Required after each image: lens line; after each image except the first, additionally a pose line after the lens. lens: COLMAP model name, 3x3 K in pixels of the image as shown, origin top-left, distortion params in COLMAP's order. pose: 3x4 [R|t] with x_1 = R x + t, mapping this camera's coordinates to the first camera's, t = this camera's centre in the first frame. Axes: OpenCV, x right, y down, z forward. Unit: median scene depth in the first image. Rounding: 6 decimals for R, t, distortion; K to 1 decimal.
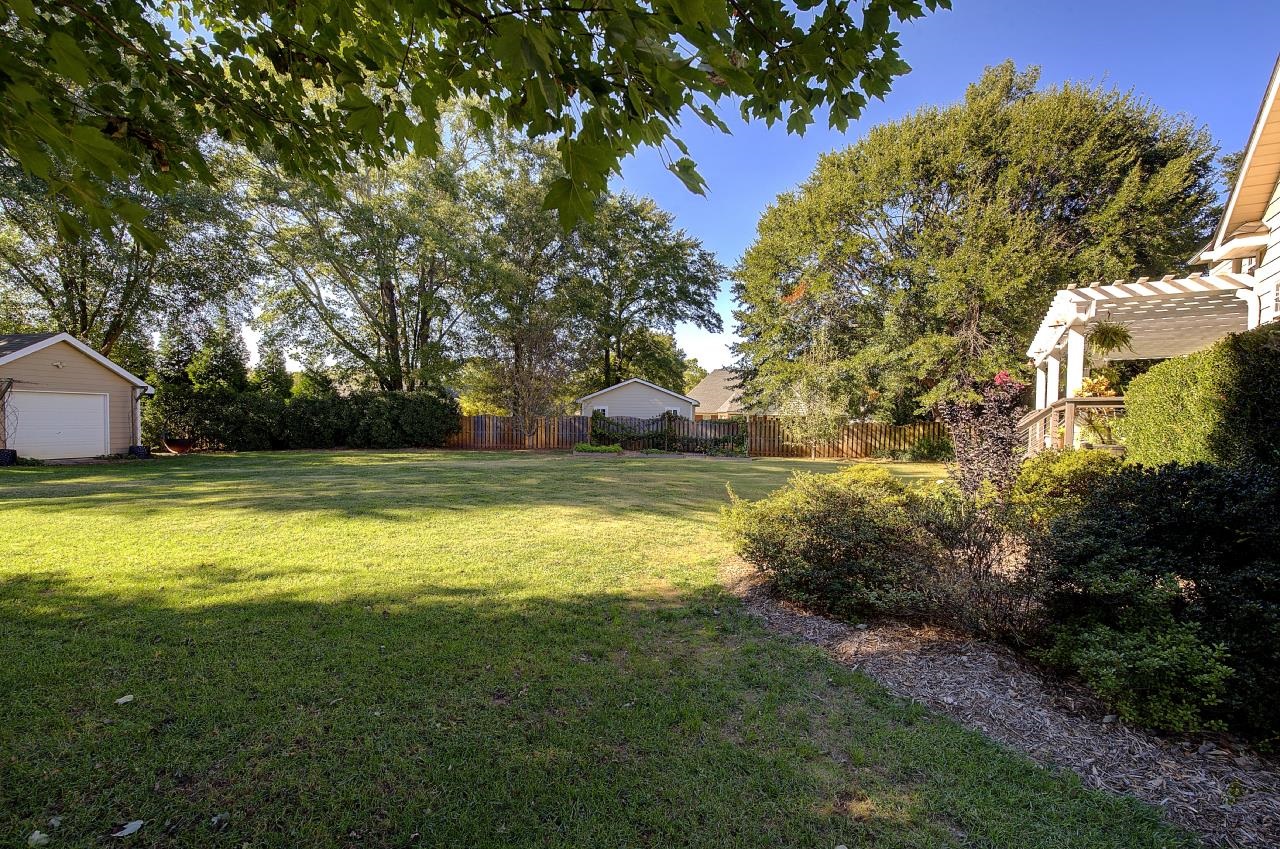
lens RADIAL K [[548.7, 0, 645.4], [0, 548.7, 432.2], [0, 0, 1]] dist [-0.011192, 0.008752]
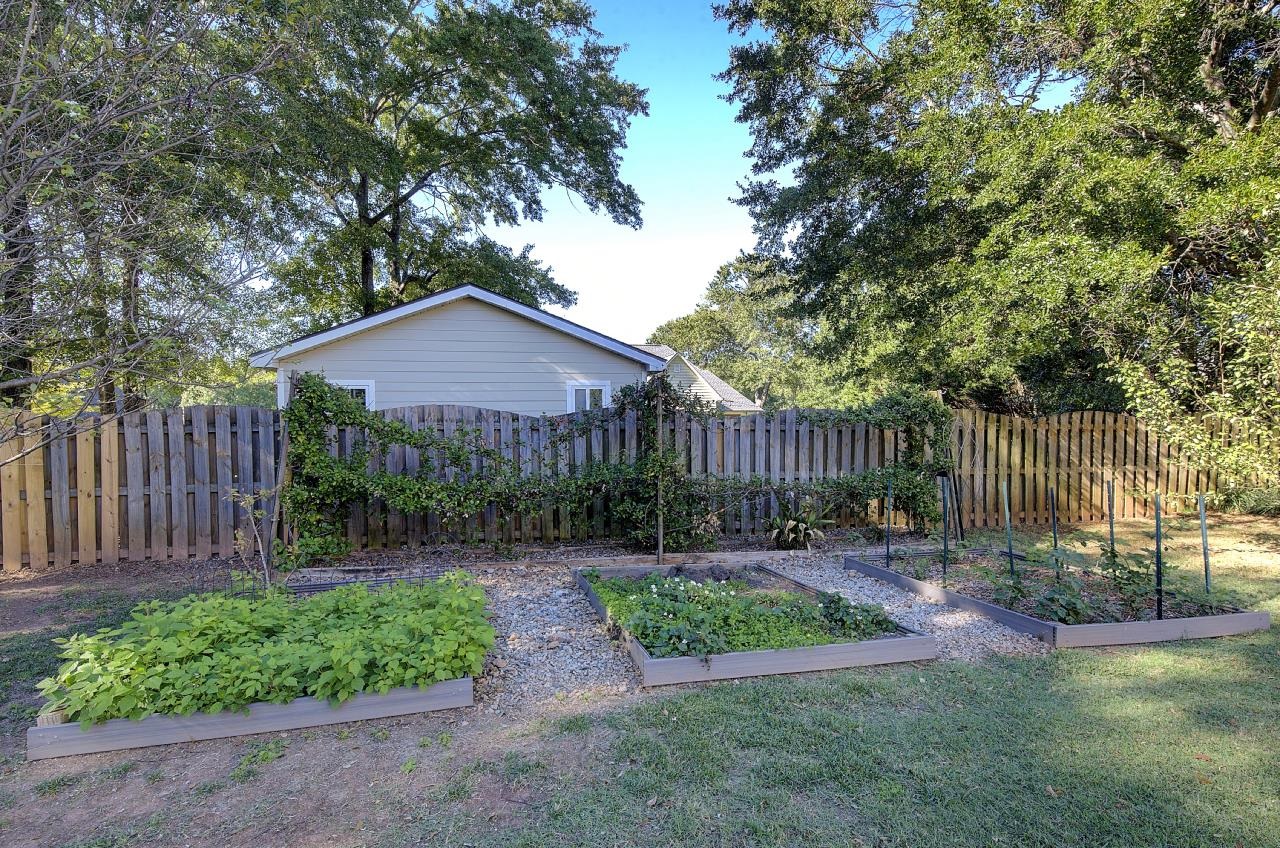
lens RADIAL K [[656.3, 0, 640.0], [0, 656.3, 424.0], [0, 0, 1]] dist [0.000488, 0.000021]
pose [[0.948264, -0.022633, 0.316675, -0.039562], [0.027874, 0.999539, -0.012028, -0.012855], [-0.316257, 0.020233, 0.948458, 0.539941]]
